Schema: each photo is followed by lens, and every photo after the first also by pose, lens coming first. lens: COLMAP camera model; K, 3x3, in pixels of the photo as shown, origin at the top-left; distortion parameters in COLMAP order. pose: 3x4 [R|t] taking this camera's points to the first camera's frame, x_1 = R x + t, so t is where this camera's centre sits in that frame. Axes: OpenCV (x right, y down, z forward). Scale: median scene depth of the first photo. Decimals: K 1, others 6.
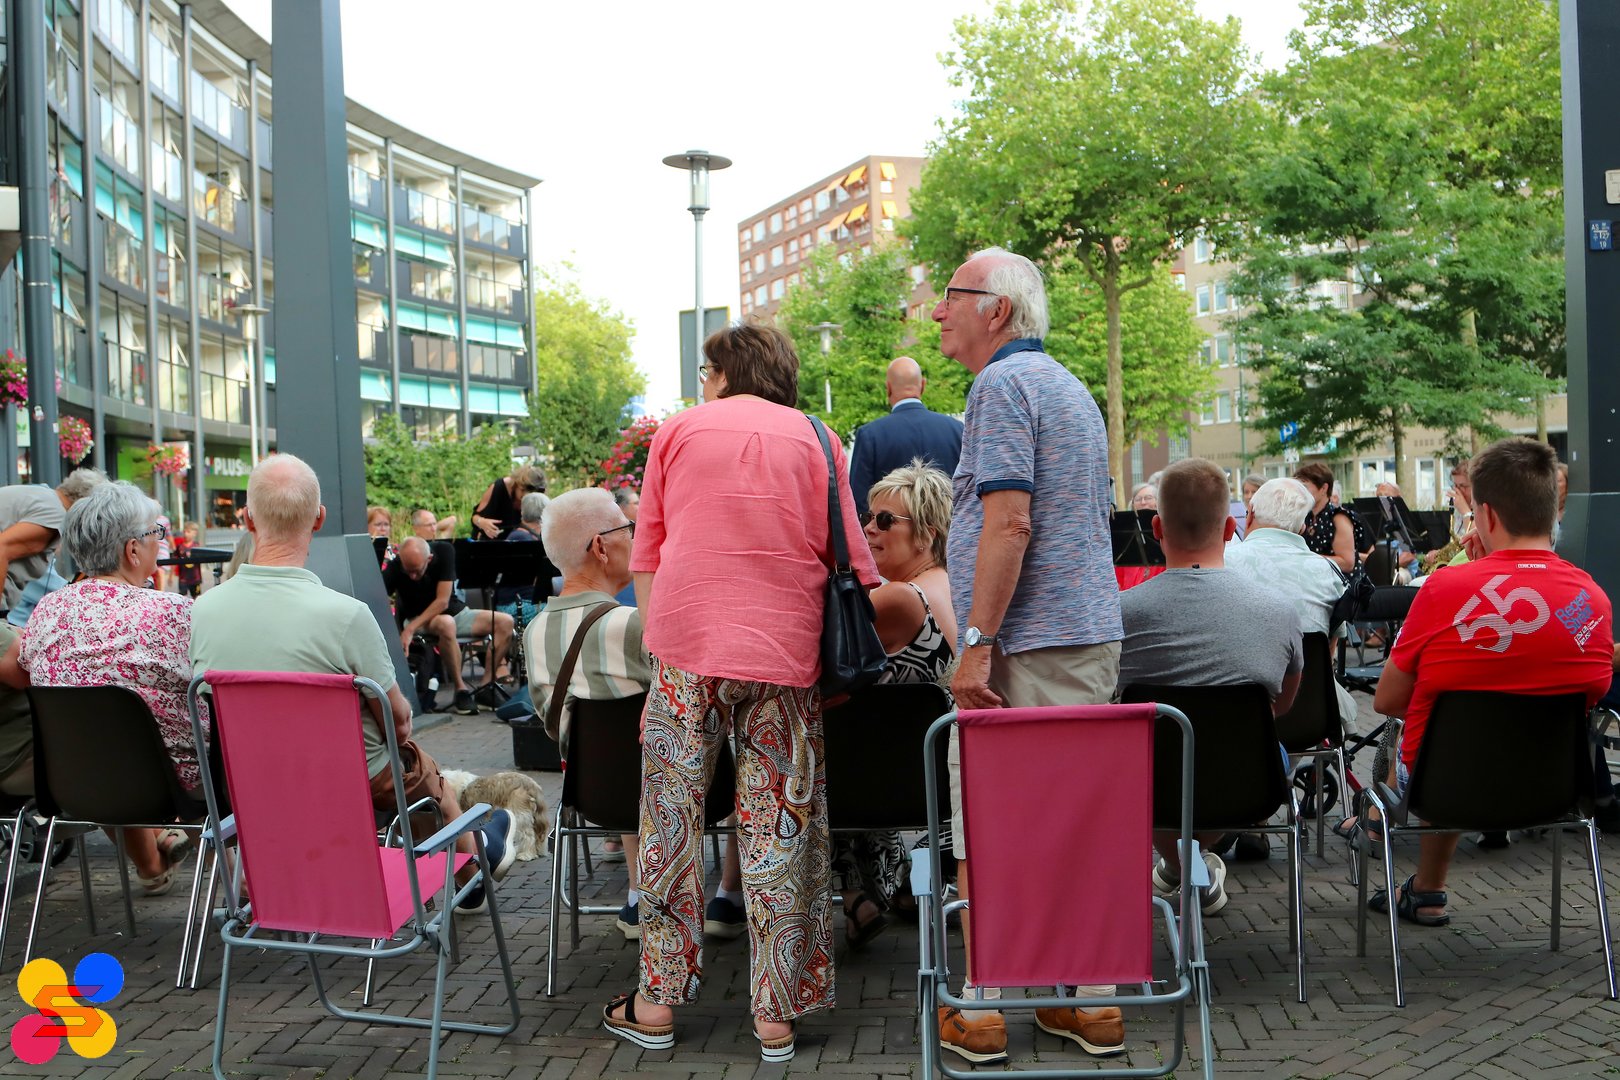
lens RADIAL K [[1775.2, 0, 826.5], [0, 1775.2, 562.9], [0, 0, 1]] dist [-0.096801, 0.000000]
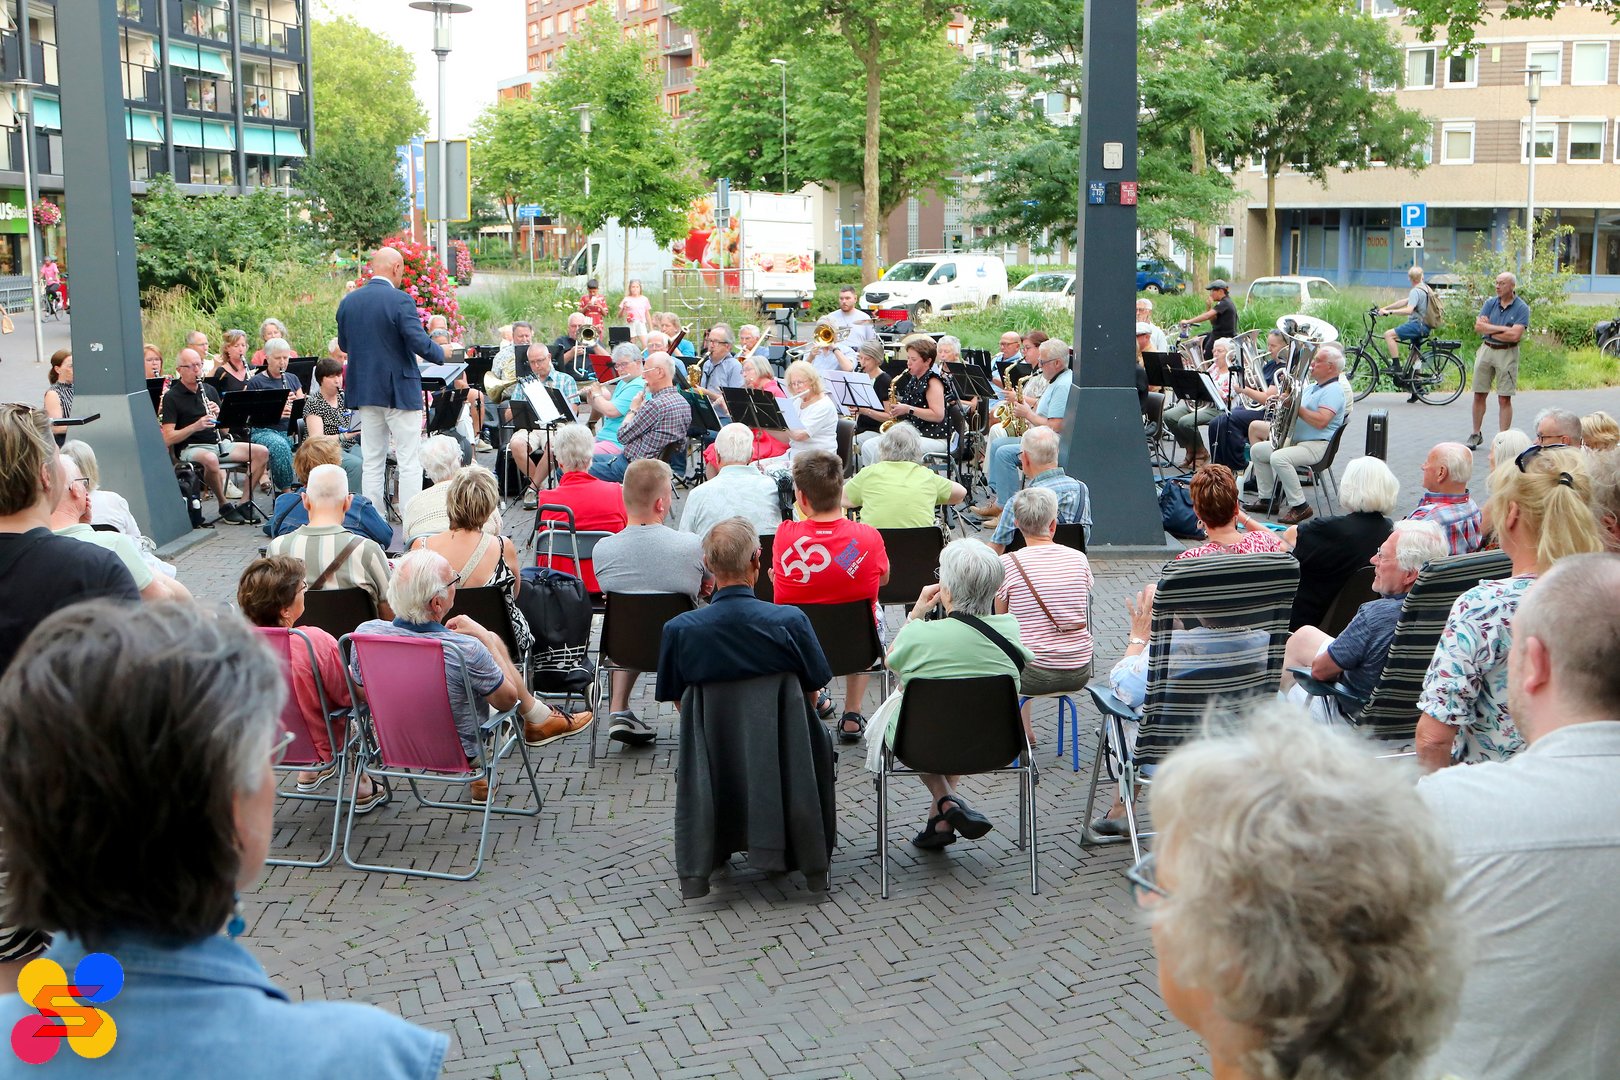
lens RADIAL K [[1775.2, 0, 802.5], [0, 1775.2, 544.2], [0, 0, 1]] dist [-0.096801, 0.000000]
pose [[0.994436, 0.008830, 0.104976, 0.014193], [-0.023294, 0.990246, 0.137372, -0.016492], [-0.102739, -0.139053, 0.984941, -0.052779]]
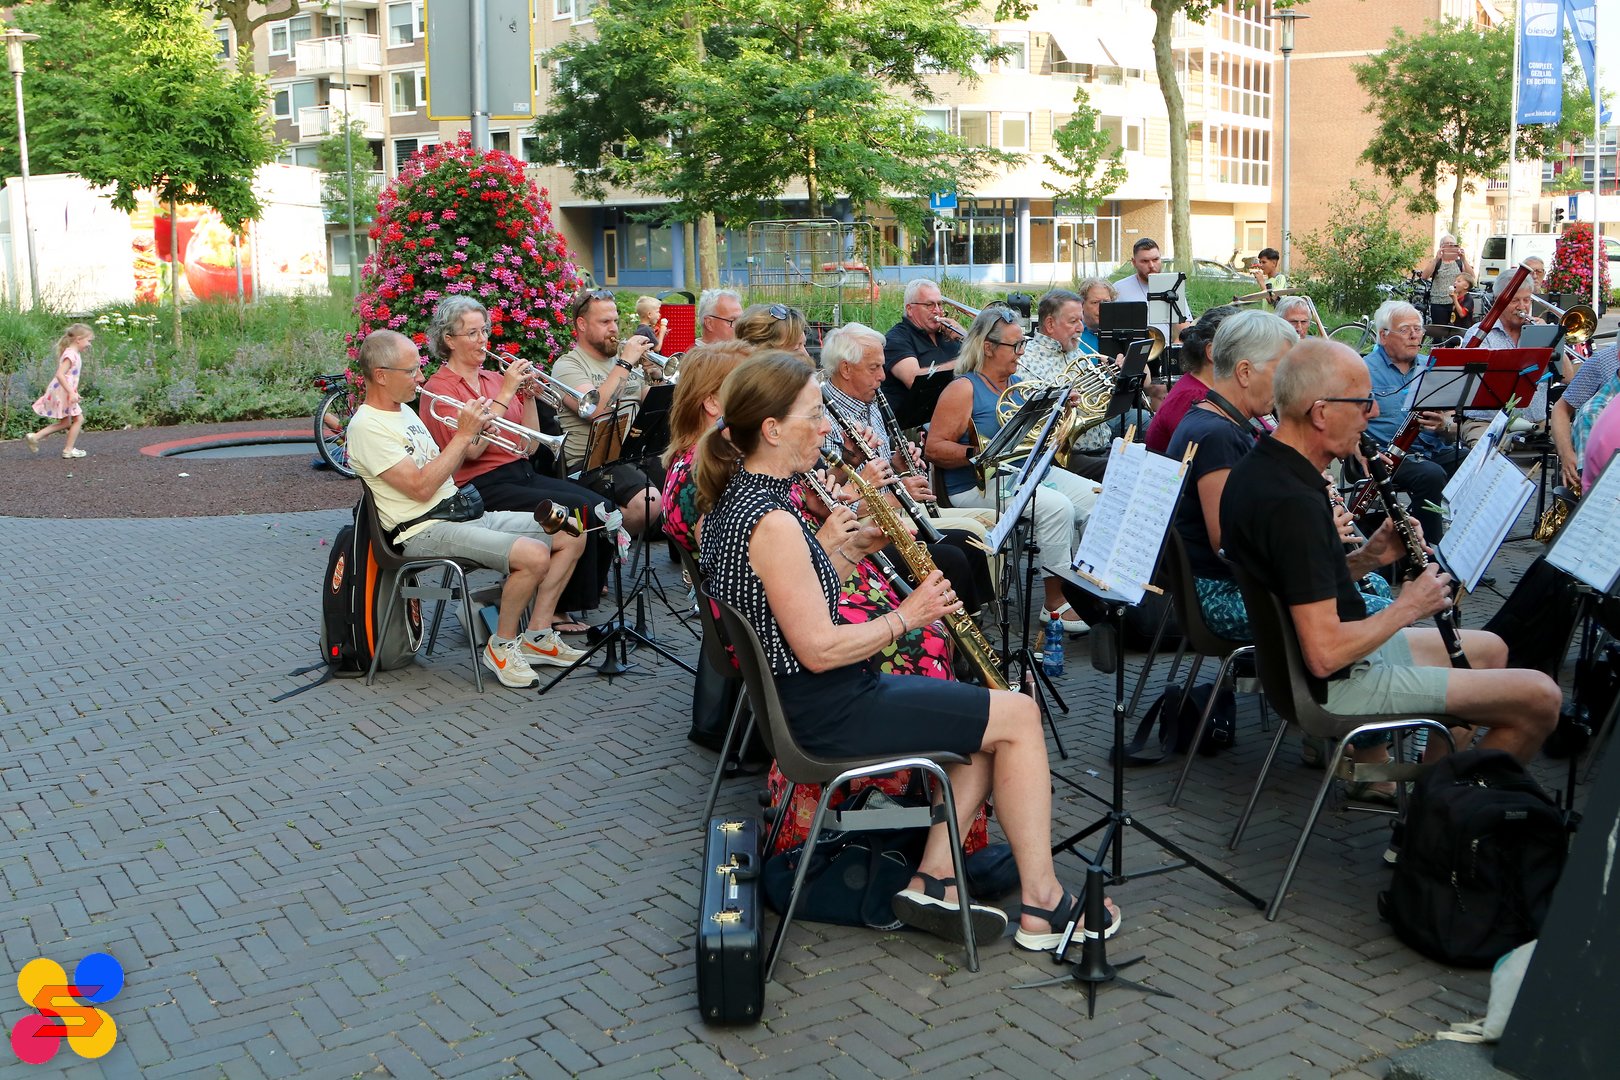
lens RADIAL K [[1775.2, 0, 806.4], [0, 1775.2, 544.3], [0, 0, 1]] dist [-0.096801, 0.000000]
pose [[0.817266, -0.079116, 0.570803, -0.104052], [0.009925, 0.992316, 0.123329, -0.009542], [-0.576175, -0.095127, 0.811772, 0.162887]]
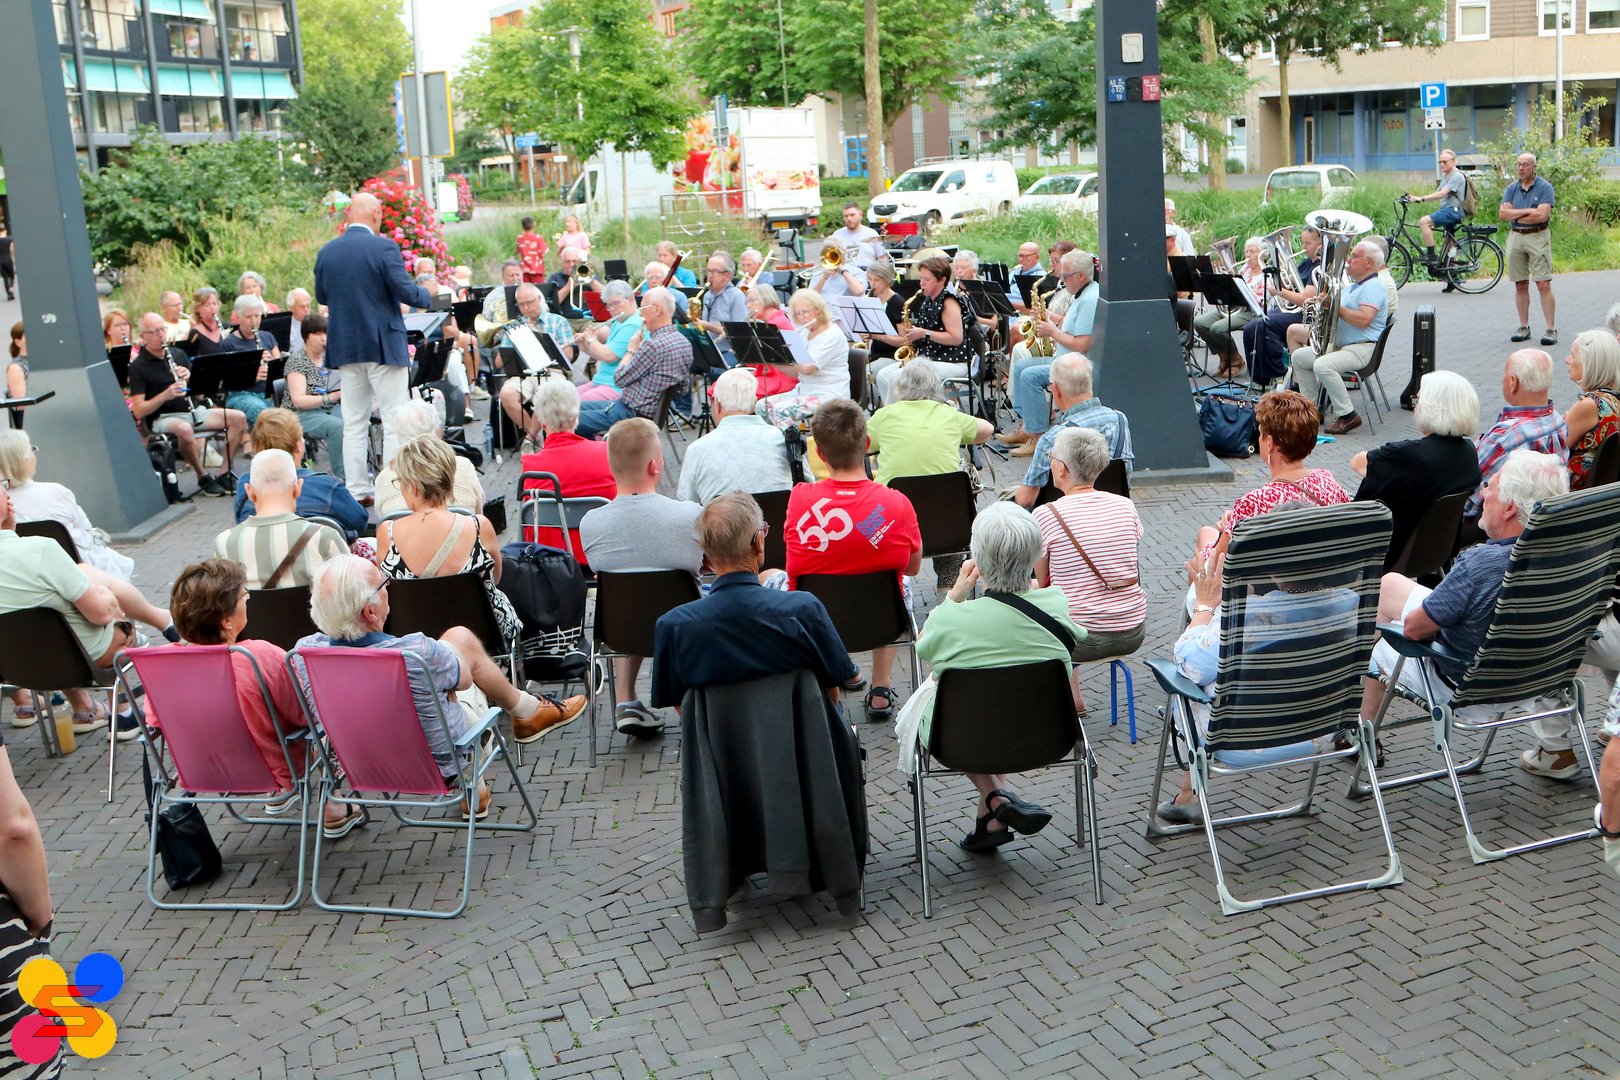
lens RADIAL K [[1775.2, 0, 826.7], [0, 1775.2, 552.9], [0, 0, 1]] dist [-0.096801, 0.000000]
pose [[0.993282, -0.051967, 0.103395, 0.016742], [0.031673, 0.981463, 0.189019, -0.017459], [-0.111301, -0.184474, 0.976515, -0.037040]]
